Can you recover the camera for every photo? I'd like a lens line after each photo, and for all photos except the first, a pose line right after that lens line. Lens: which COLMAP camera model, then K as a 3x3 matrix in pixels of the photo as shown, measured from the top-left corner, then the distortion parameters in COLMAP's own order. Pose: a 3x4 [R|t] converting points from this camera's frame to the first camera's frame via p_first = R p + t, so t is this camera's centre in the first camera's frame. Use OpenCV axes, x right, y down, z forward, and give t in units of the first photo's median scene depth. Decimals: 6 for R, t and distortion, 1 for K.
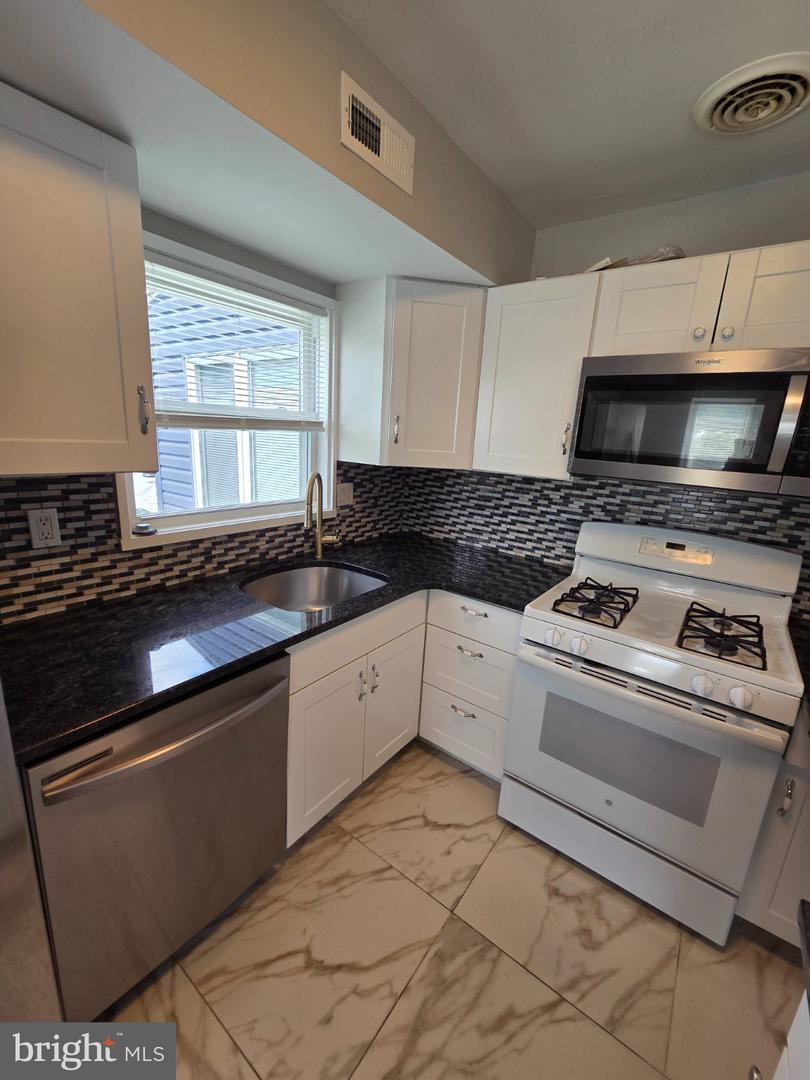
lens RADIAL K [[441.5, 0, 406.9], [0, 441.5, 543.0], [0, 0, 1]] dist [0.002637, -0.001041]
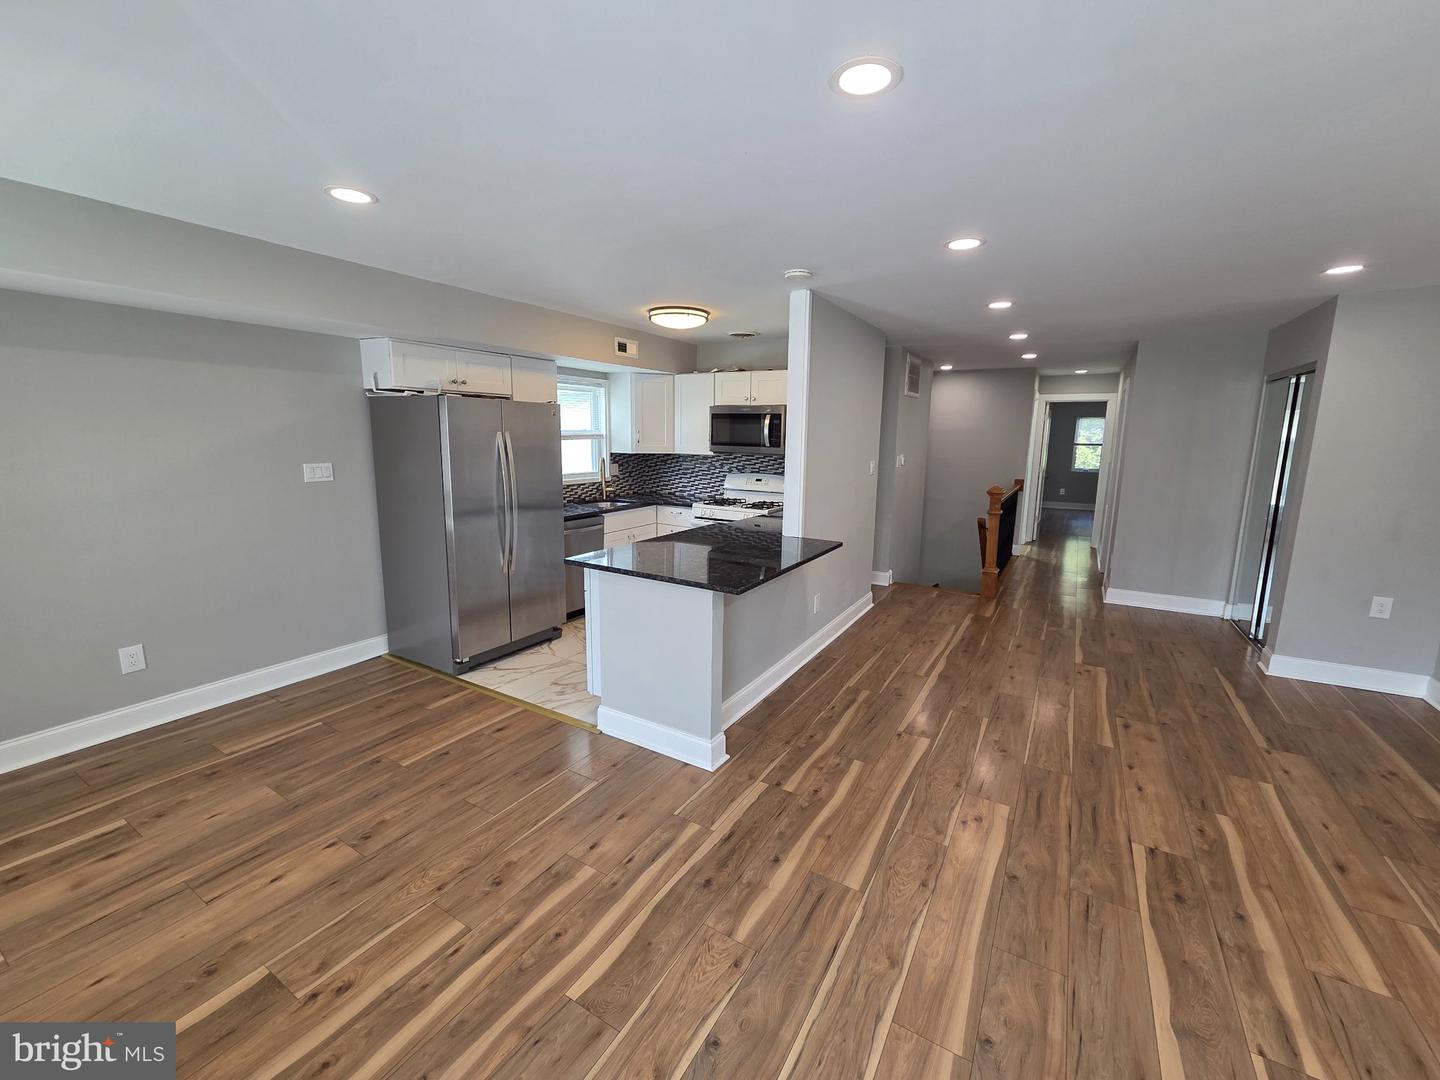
lens RADIAL K [[588.6, 0, 709.0], [0, 588.6, 528.3], [0, 0, 1]] dist [0.002637, -0.001041]
pose [[0.995996, -0.056141, 0.069569, 0.091782], [0.061109, 0.995569, -0.071472, 0.405215], [-0.065248, 0.075437, 0.995014, -1.803306]]
